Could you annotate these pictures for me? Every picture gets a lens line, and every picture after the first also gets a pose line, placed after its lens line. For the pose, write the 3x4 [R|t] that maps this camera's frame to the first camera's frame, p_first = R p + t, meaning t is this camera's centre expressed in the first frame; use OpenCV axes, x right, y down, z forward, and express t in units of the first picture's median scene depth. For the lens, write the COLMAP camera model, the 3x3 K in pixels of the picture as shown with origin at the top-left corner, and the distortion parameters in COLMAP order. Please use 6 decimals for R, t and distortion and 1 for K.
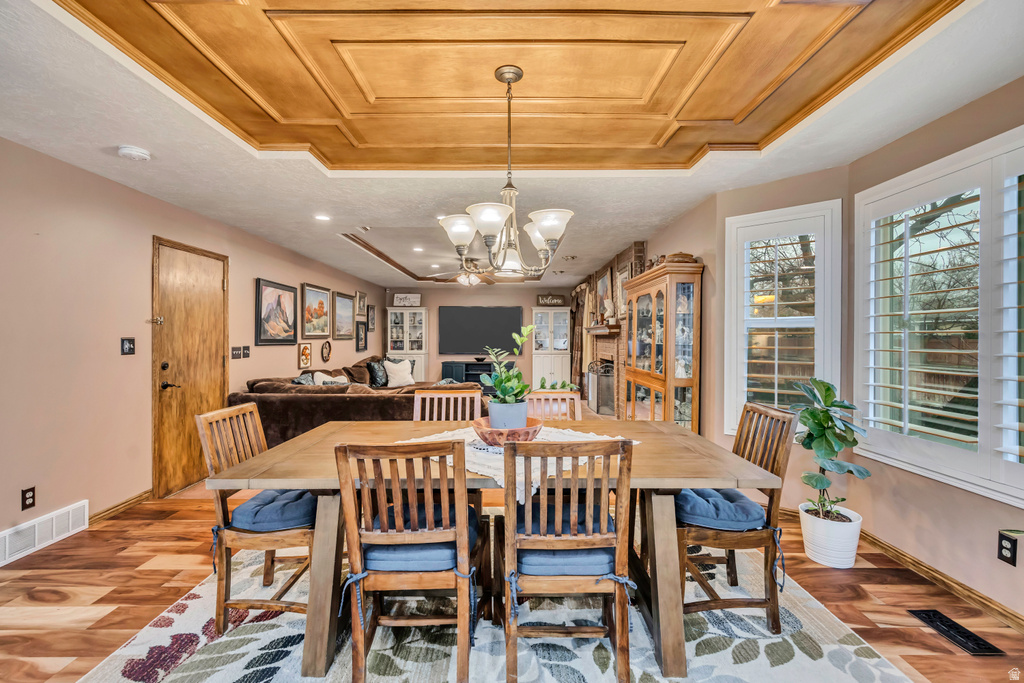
lens RADIAL K [[448.9, 0, 509.0], [0, 448.9, 339.2], [0, 0, 1]] dist [0.000221, 0.000269]
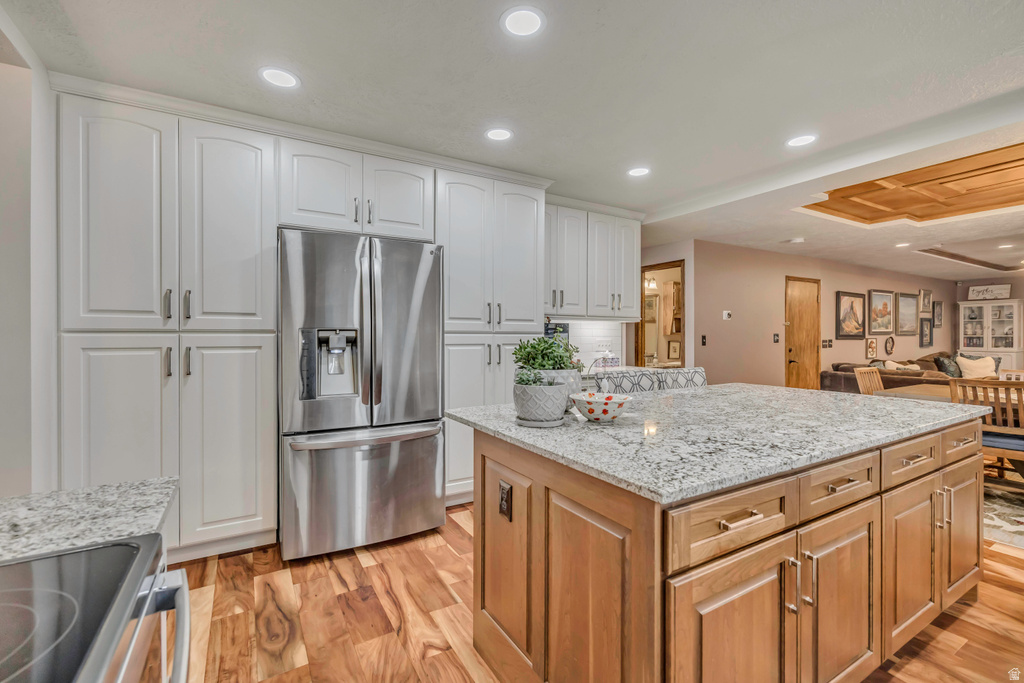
lens RADIAL K [[448.9, 0, 511.2], [0, 448.9, 336.1], [0, 0, 1]] dist [0.000221, 0.000269]
pose [[0.509839, 0.000205, -0.860270, 0.094833], [-0.001559, 0.999999, -0.000686, 0.005056], [0.860268, 0.001690, 0.509839, -0.447269]]
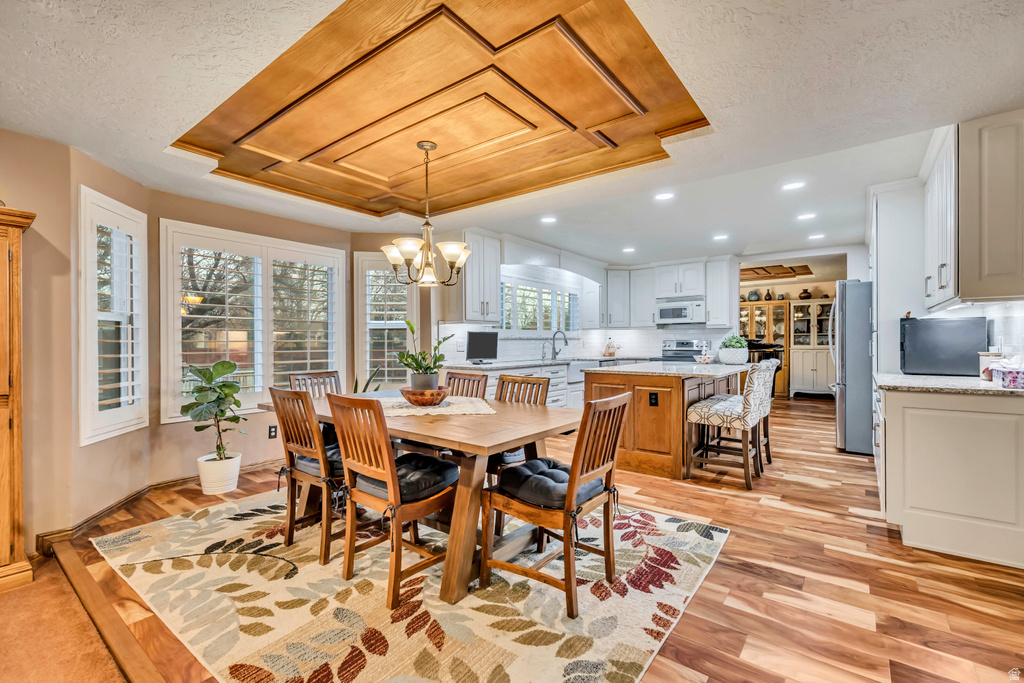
lens RADIAL K [[448.9, 0, 513.2], [0, 448.9, 345.0], [0, 0, 1]] dist [0.000221, 0.000269]
pose [[-0.794803, -0.001386, 0.606866, -0.333612], [0.005424, 0.999941, 0.009387, 0.011568], [-0.606844, 0.010753, -0.794748, 0.604010]]
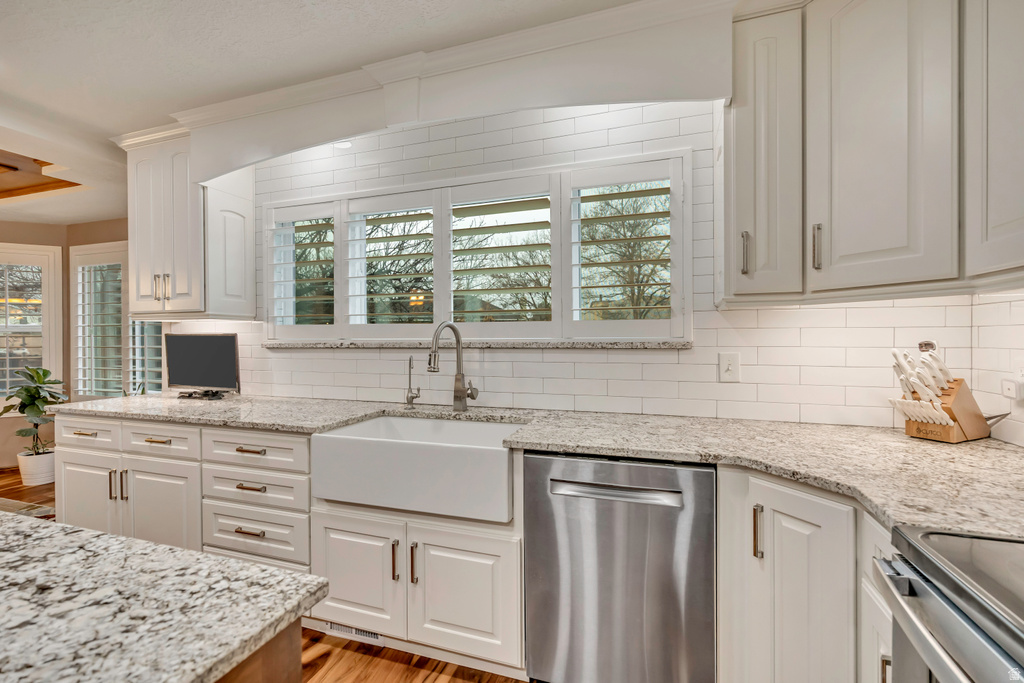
lens RADIAL K [[448.9, 0, 510.7], [0, 448.9, 340.8], [0, 0, 1]] dist [0.000221, 0.000269]
pose [[0.322082, -0.011655, 0.946640, -0.091331], [0.008212, 0.999921, 0.009517, -0.000344], [-0.946676, 0.004709, 0.322152, -0.404719]]
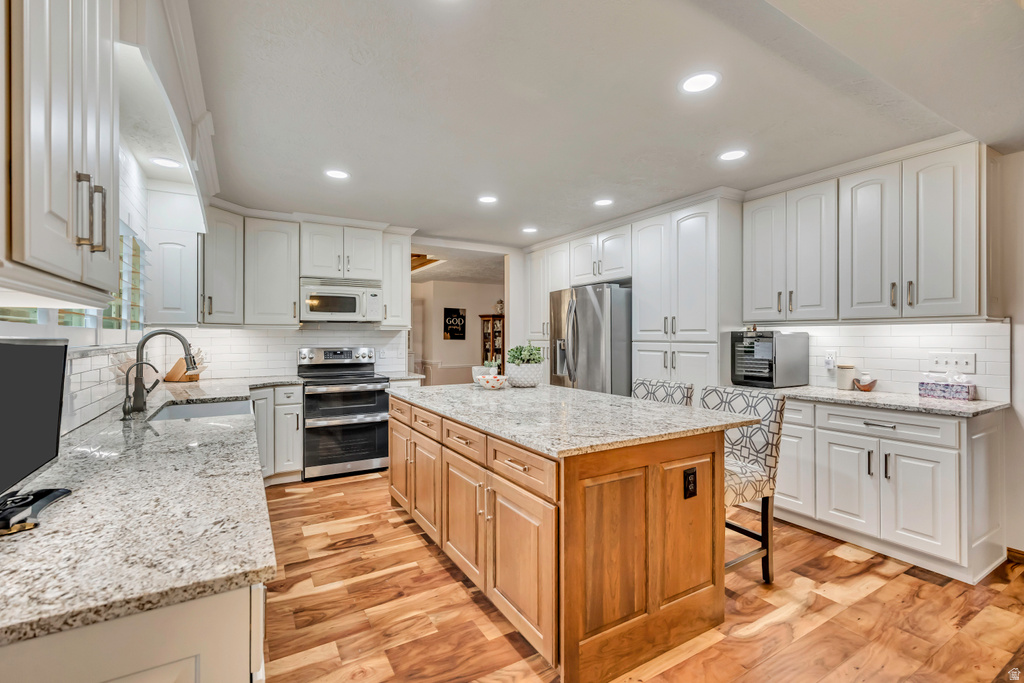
lens RADIAL K [[448.9, 0, 506.8], [0, 448.9, 336.7], [0, 0, 1]] dist [0.000221, 0.000269]
pose [[-0.863053, -0.000523, -0.505113, 0.138825], [-0.000919, 0.999999, 0.000536, -0.005748], [0.505112, 0.000927, -0.863053, 0.203646]]
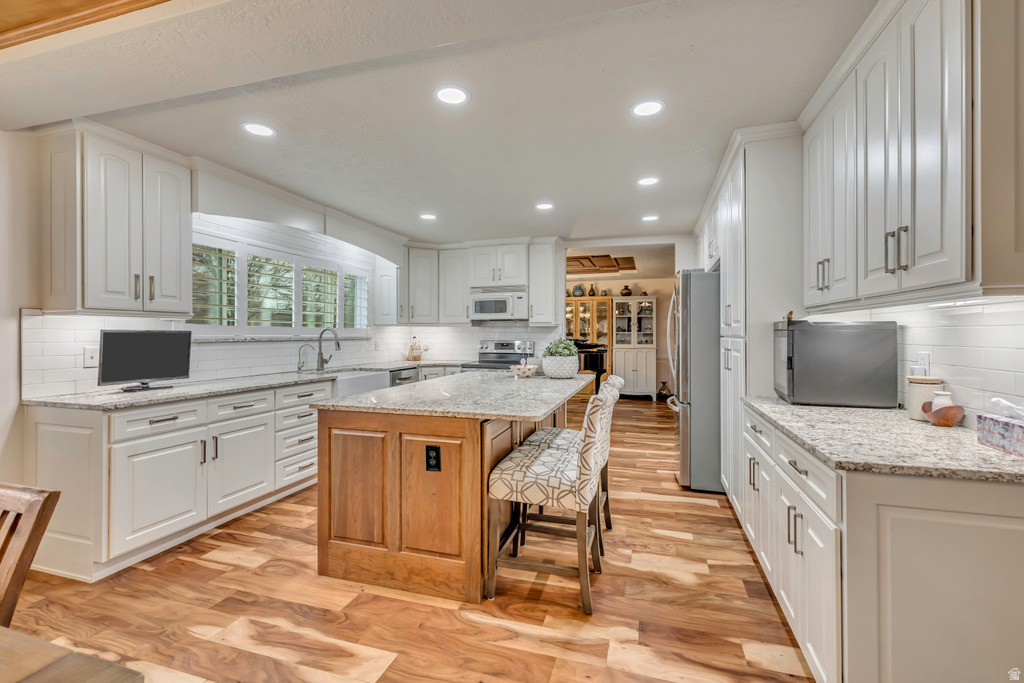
lens RADIAL K [[448.9, 0, 511.8], [0, 448.9, 334.1], [0, 0, 1]] dist [0.000221, 0.000269]
pose [[-0.956404, -0.000103, 0.292049, -0.271551], [0.000373, 0.999999, 0.001575, -0.002418], [-0.292048, 0.001615, -0.956402, 0.313499]]
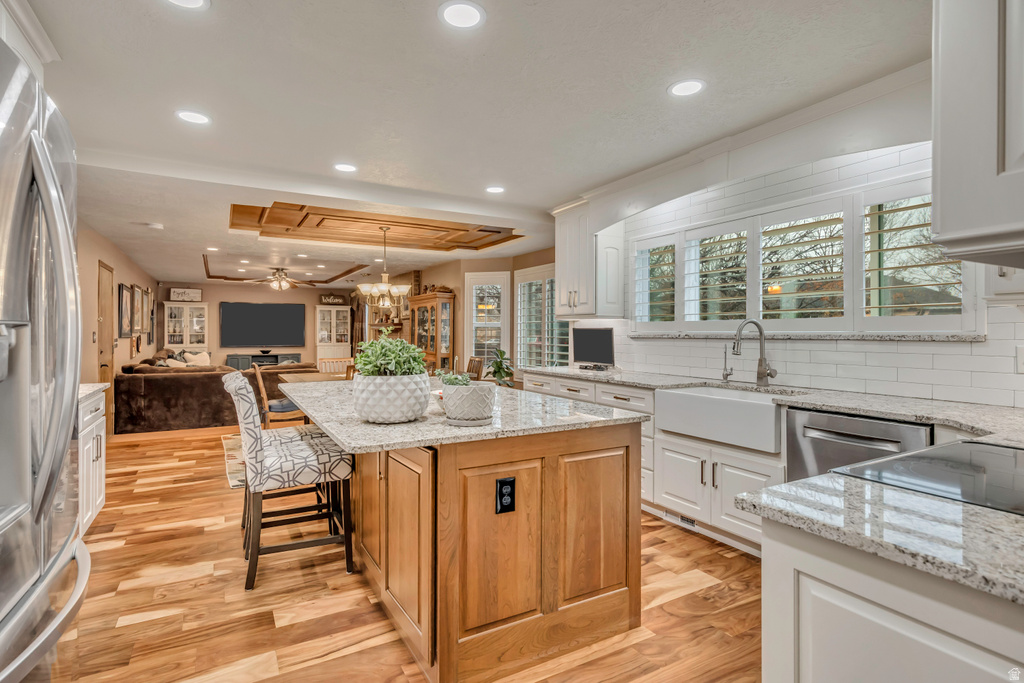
lens RADIAL K [[518.0, 0, 508.4], [0, 518.0, 335.1], [0, 0, 1]] dist [0.009284, 0.000312]
pose [[0.870455, -0.002604, 0.492241, -0.256045], [0.001369, 0.999995, 0.002868, 0.002355], [-0.492246, -0.001822, 0.870454, -0.581938]]
